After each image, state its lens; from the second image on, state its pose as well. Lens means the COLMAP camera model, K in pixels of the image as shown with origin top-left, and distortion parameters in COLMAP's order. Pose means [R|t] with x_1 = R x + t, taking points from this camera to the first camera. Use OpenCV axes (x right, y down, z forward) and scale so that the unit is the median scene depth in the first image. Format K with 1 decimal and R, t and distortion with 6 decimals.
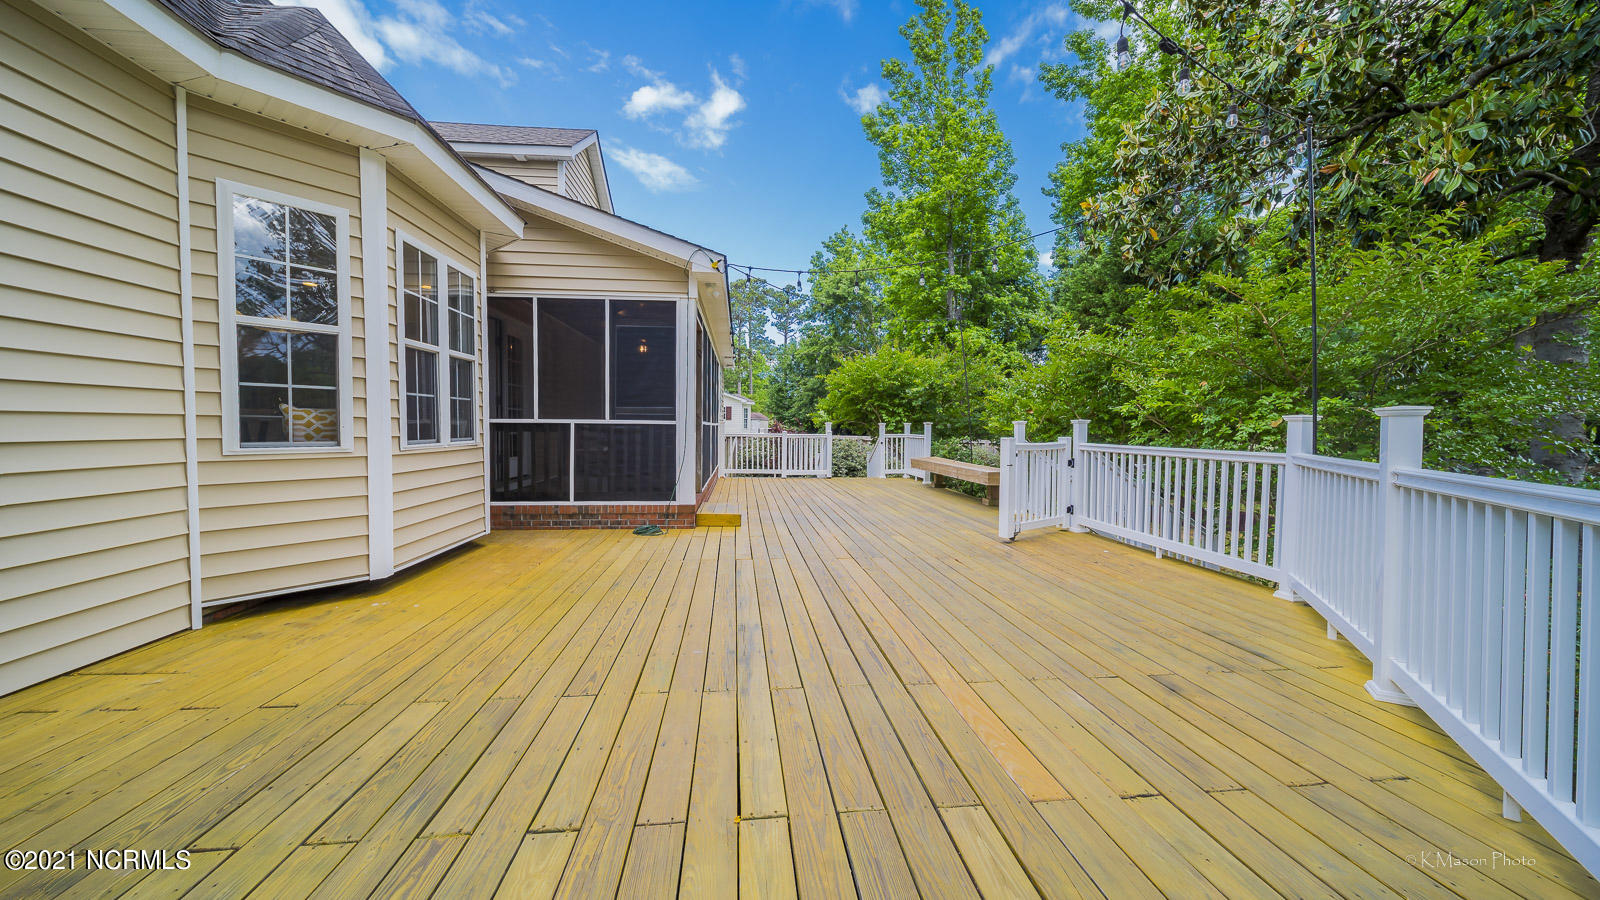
lens RADIAL K [[568.9, 0, 797.3], [0, 568.9, 443.6], [0, 0, 1]] dist [-0.001799, -0.000311]
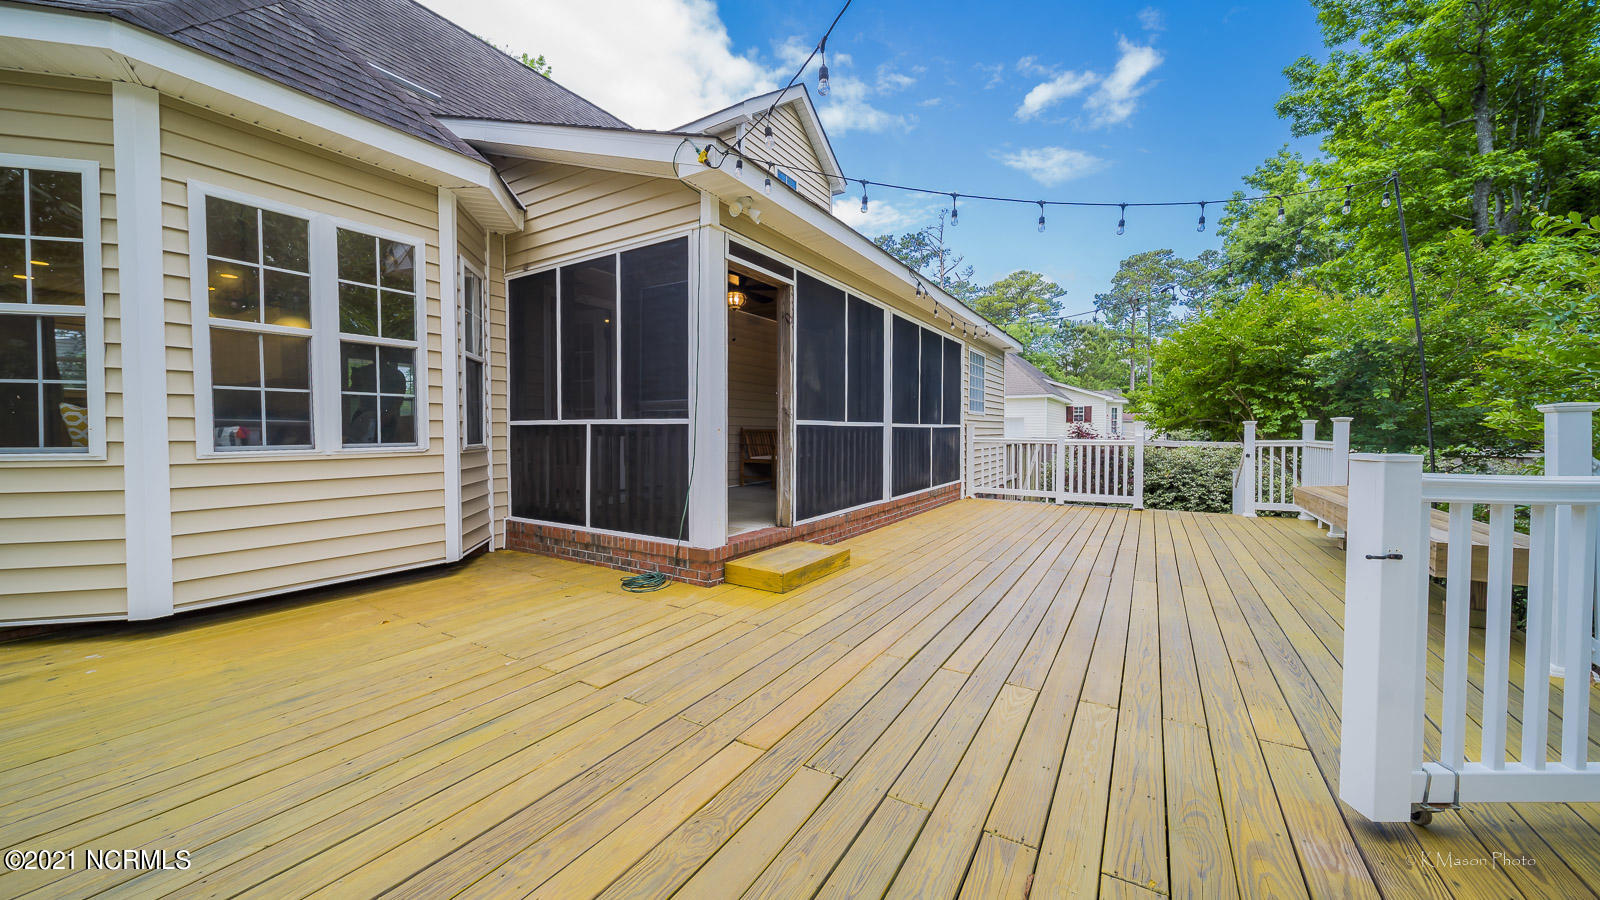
lens RADIAL K [[568.9, 0, 797.3], [0, 568.9, 443.6], [0, 0, 1]] dist [-0.001799, -0.000311]
pose [[0.792155, 0.007206, -0.610277, 0.286906], [-0.012556, 0.999911, -0.004491, -0.010153], [0.610191, 0.011220, 0.792175, 0.557256]]
